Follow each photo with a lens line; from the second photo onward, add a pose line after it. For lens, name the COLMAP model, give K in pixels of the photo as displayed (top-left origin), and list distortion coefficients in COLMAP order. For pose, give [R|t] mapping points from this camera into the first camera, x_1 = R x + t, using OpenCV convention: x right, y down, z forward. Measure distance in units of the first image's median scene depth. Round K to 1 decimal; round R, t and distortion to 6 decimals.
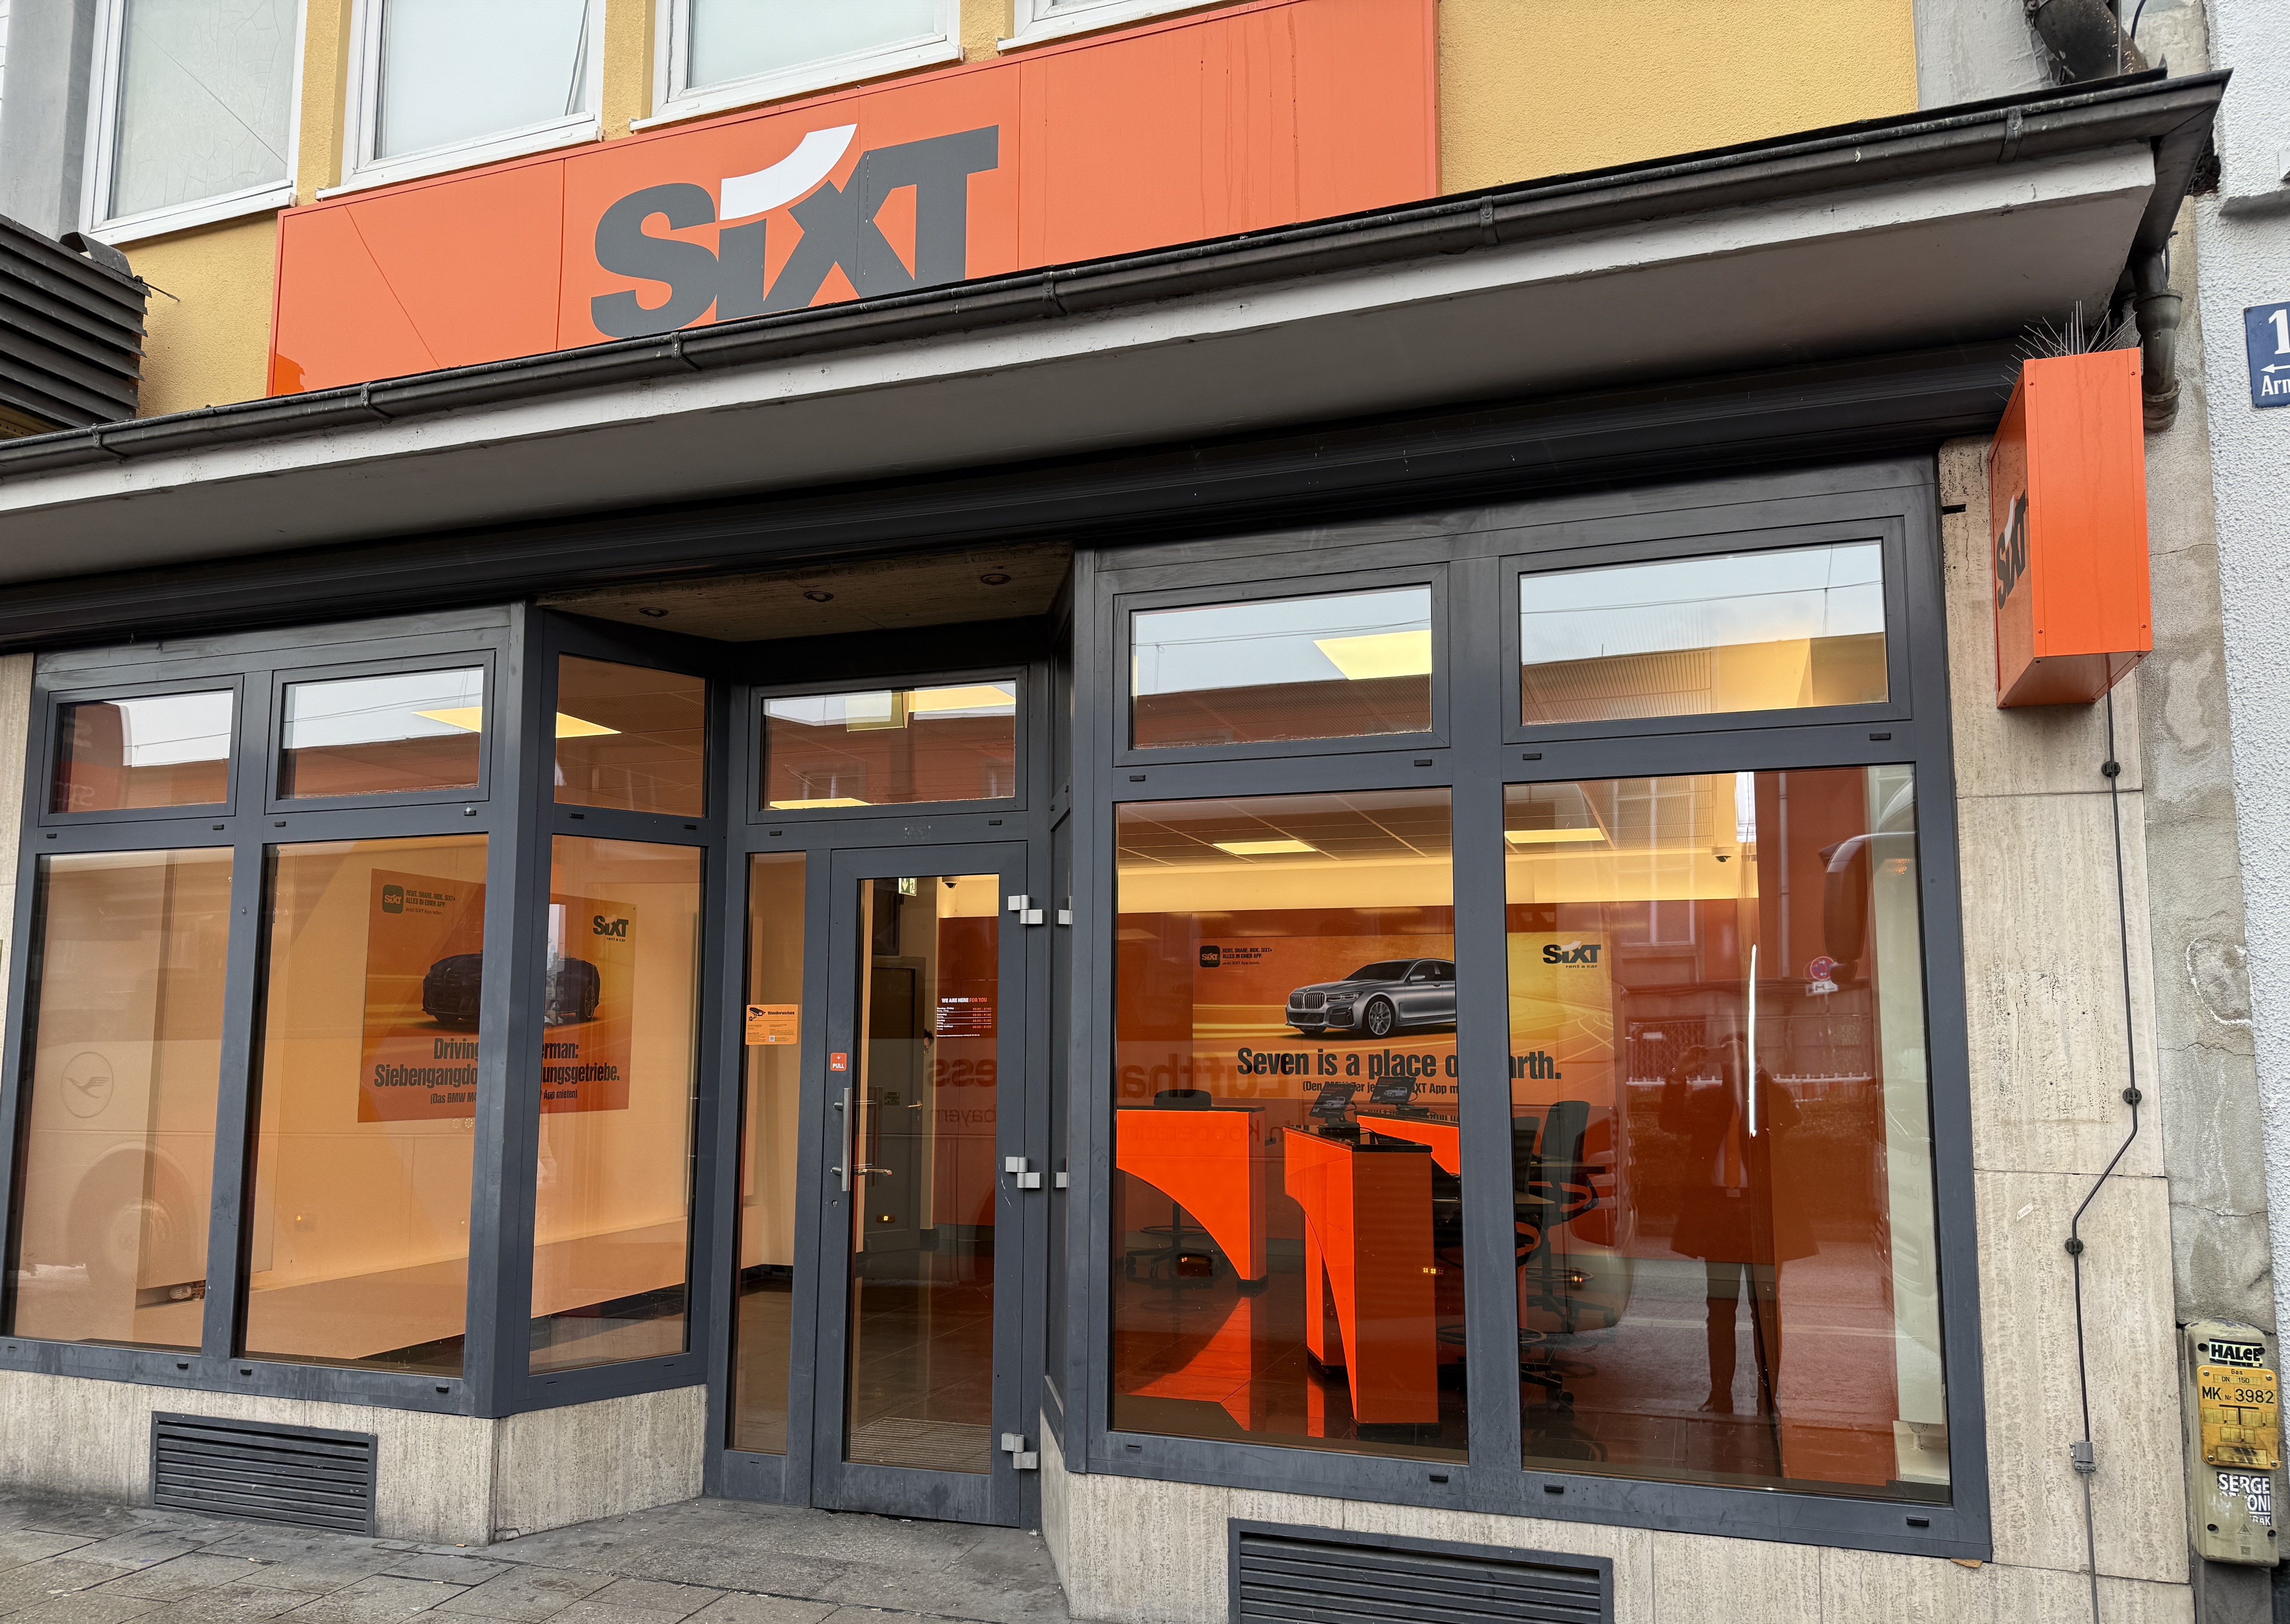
lens RADIAL K [[1571.9, 0, 1145.9], [0, 1571.9, 880.8], [0, 0, 1]] dist [0.061099, -0.001009]
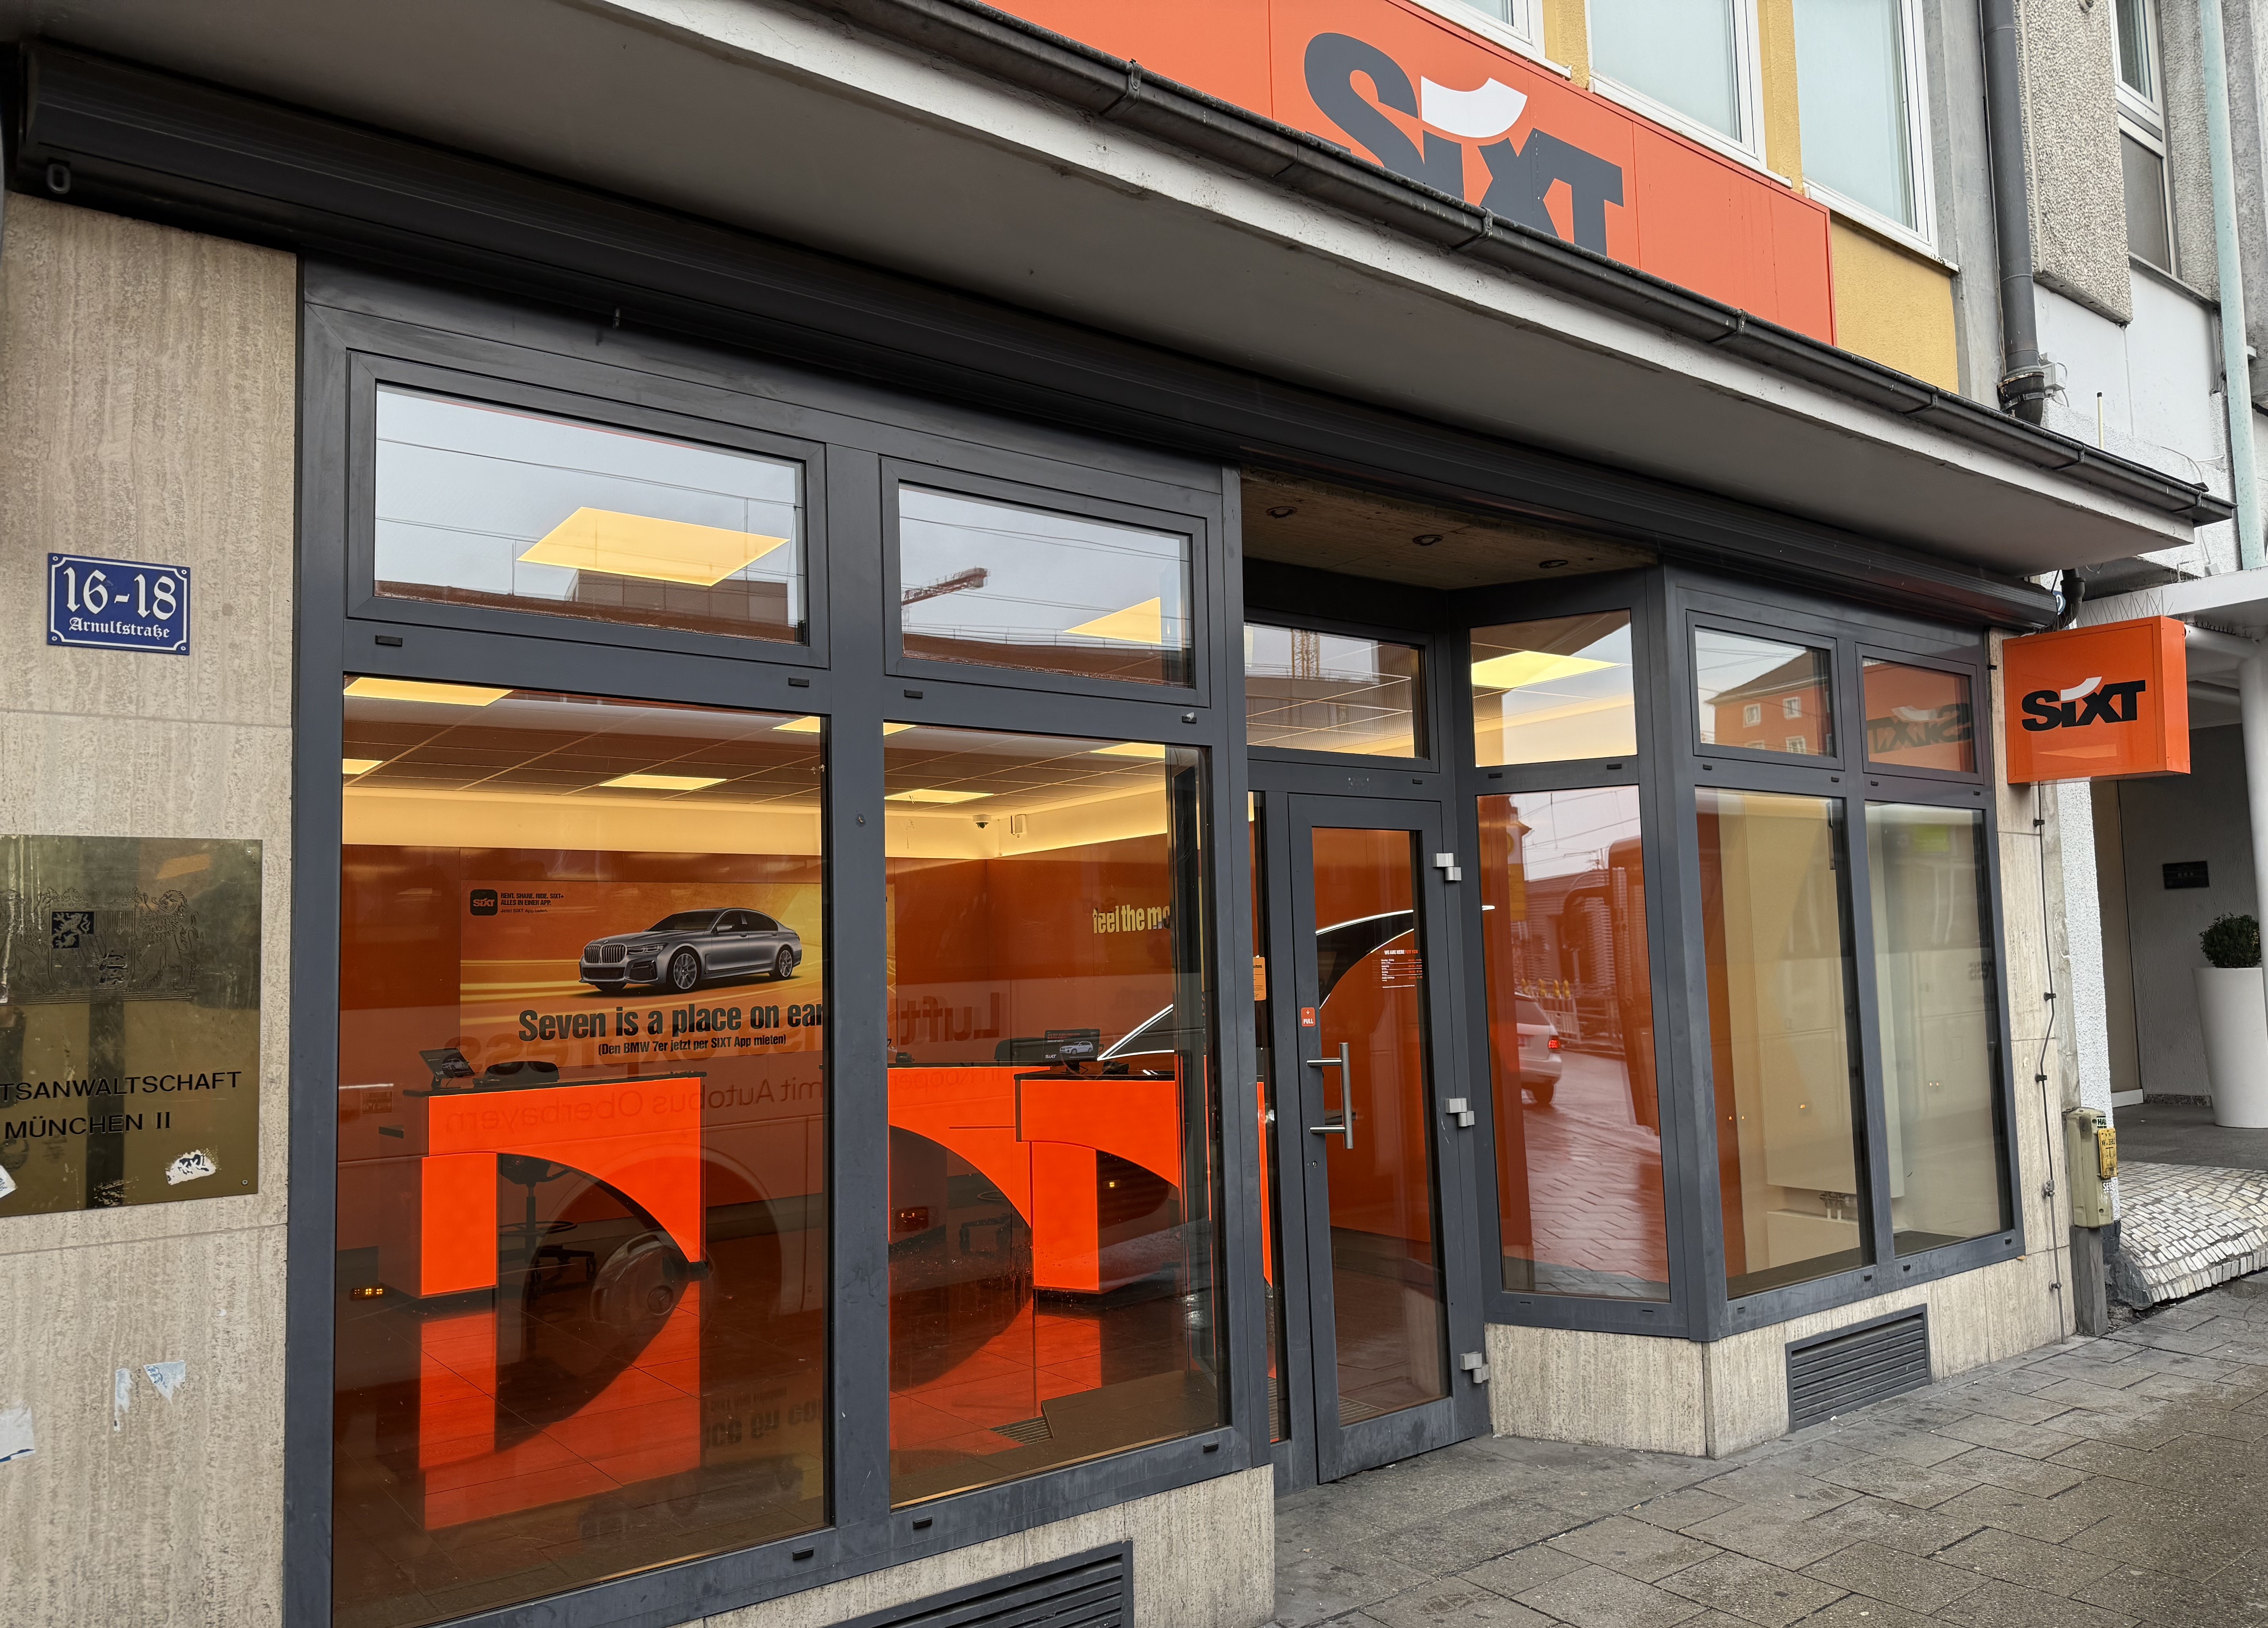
lens RADIAL K [[1556.2, 0, 1136.3], [0, 1556.2, 860.8], [0, 0, 1]] dist [0.069643, -0.000756]
pose [[0.550744, 0.037157, 0.833847, -0.490325], [-0.053777, 0.998513, -0.008975, 0.015805], [-0.832940, -0.039899, 0.551923, 0.268472]]
